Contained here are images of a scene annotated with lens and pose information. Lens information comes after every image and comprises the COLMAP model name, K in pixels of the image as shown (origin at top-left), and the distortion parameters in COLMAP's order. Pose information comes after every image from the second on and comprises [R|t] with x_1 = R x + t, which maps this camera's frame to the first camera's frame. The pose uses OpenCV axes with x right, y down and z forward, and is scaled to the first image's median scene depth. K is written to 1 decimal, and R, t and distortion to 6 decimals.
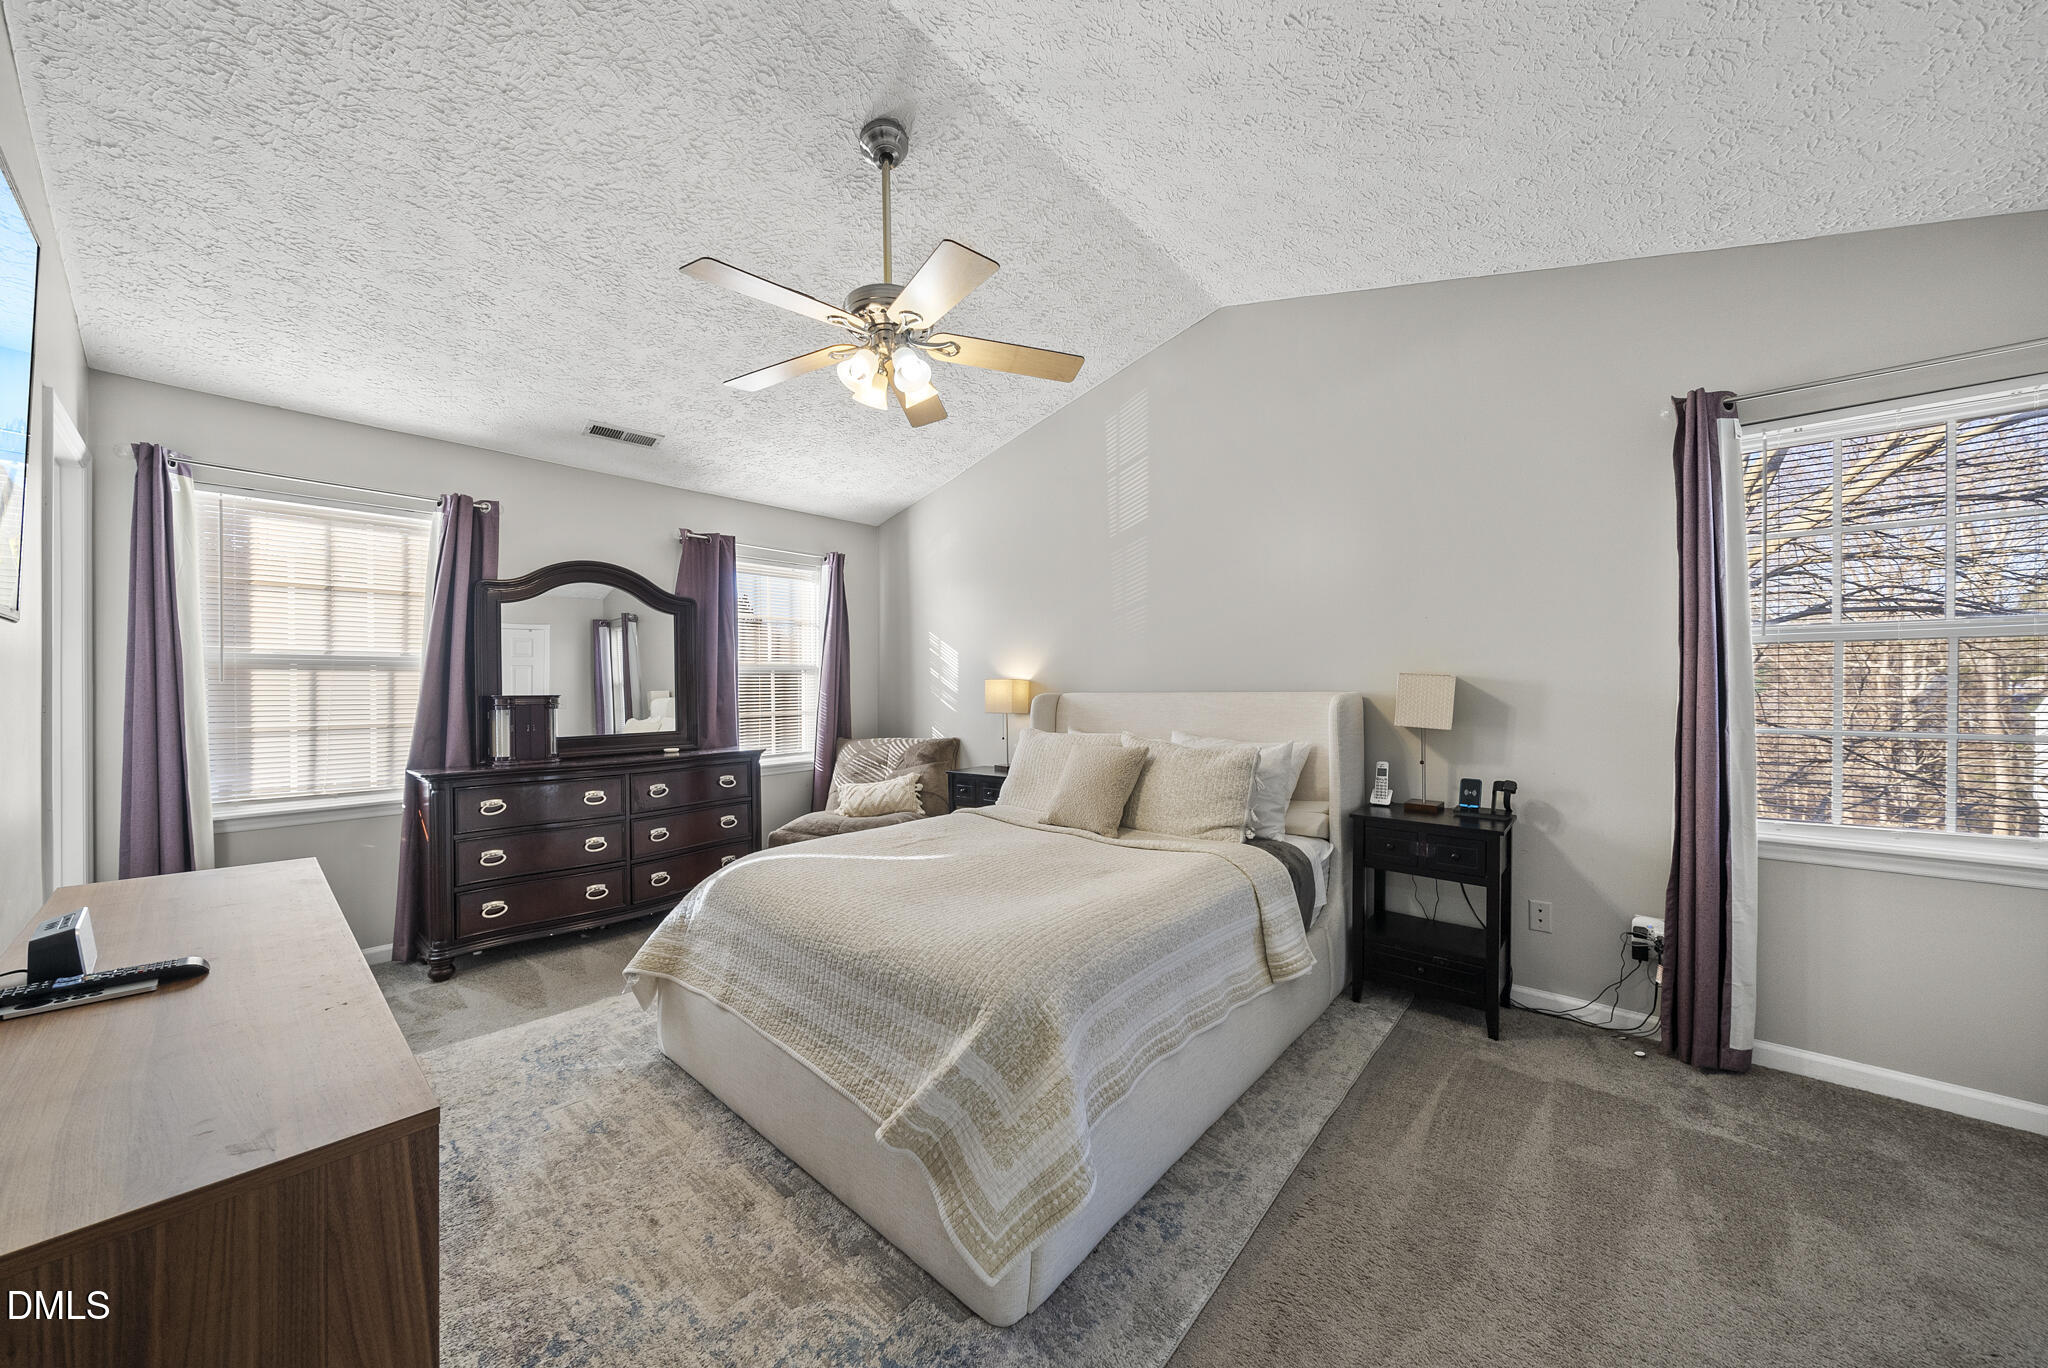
lens RADIAL K [[697.7, 0, 1029.1], [0, 697.7, 685.0], [0, 0, 1]] dist [-0.010697, 0.000636]
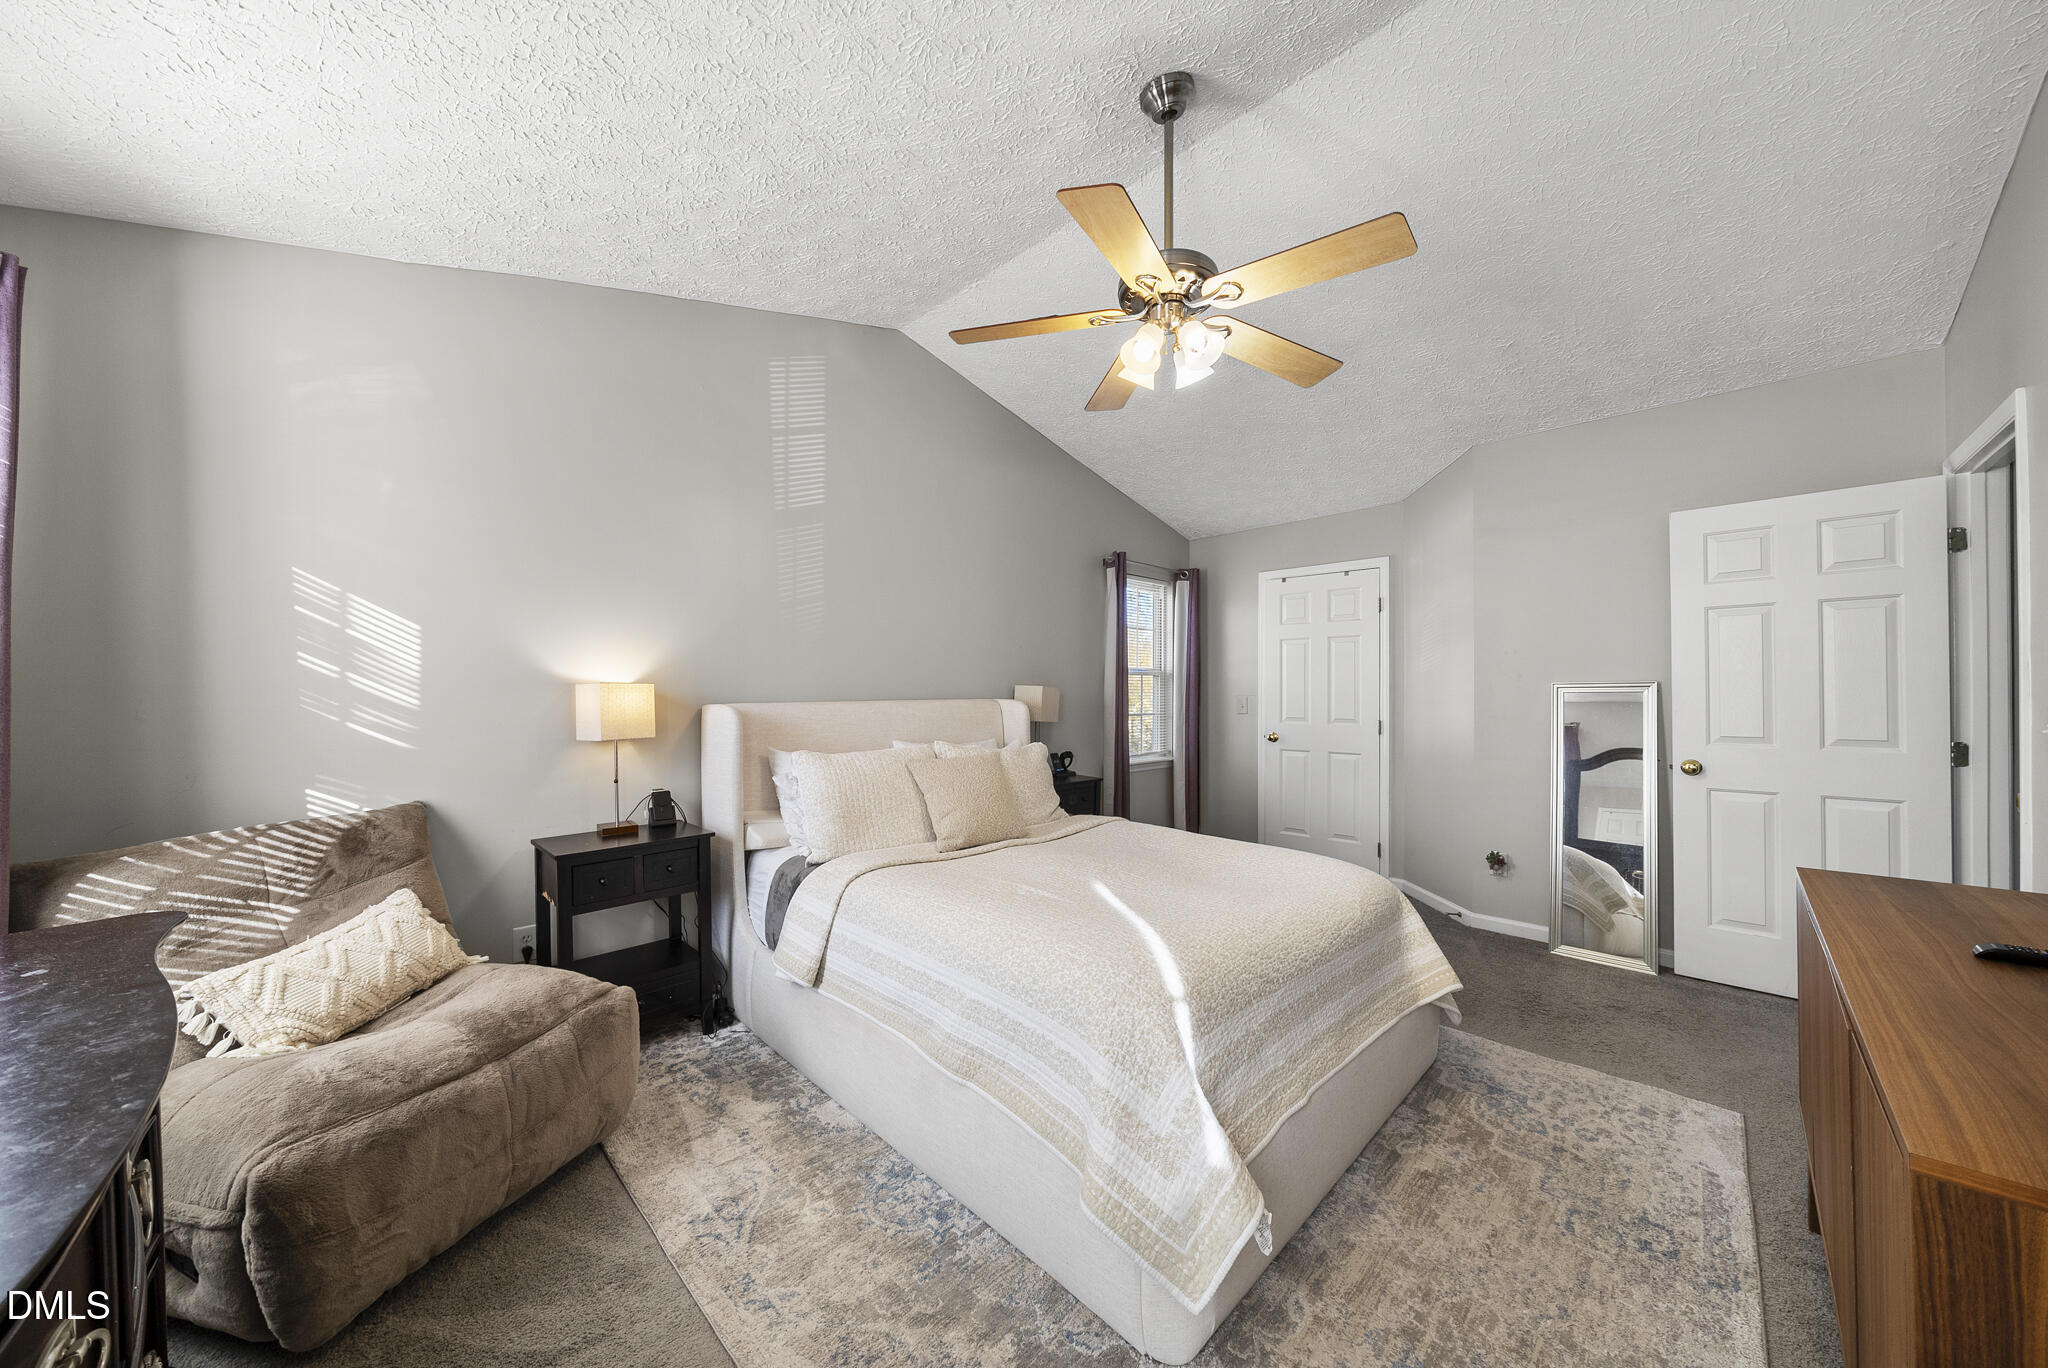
lens RADIAL K [[697.7, 0, 1028.4], [0, 697.7, 695.2], [0, 0, 1]] dist [-0.010697, 0.000636]
pose [[0.077960, 0.016953, 0.996812, -1.500230], [0.004411, 0.999840, -0.017350, 0.032033], [-0.996947, 0.005750, 0.077872, 1.498958]]
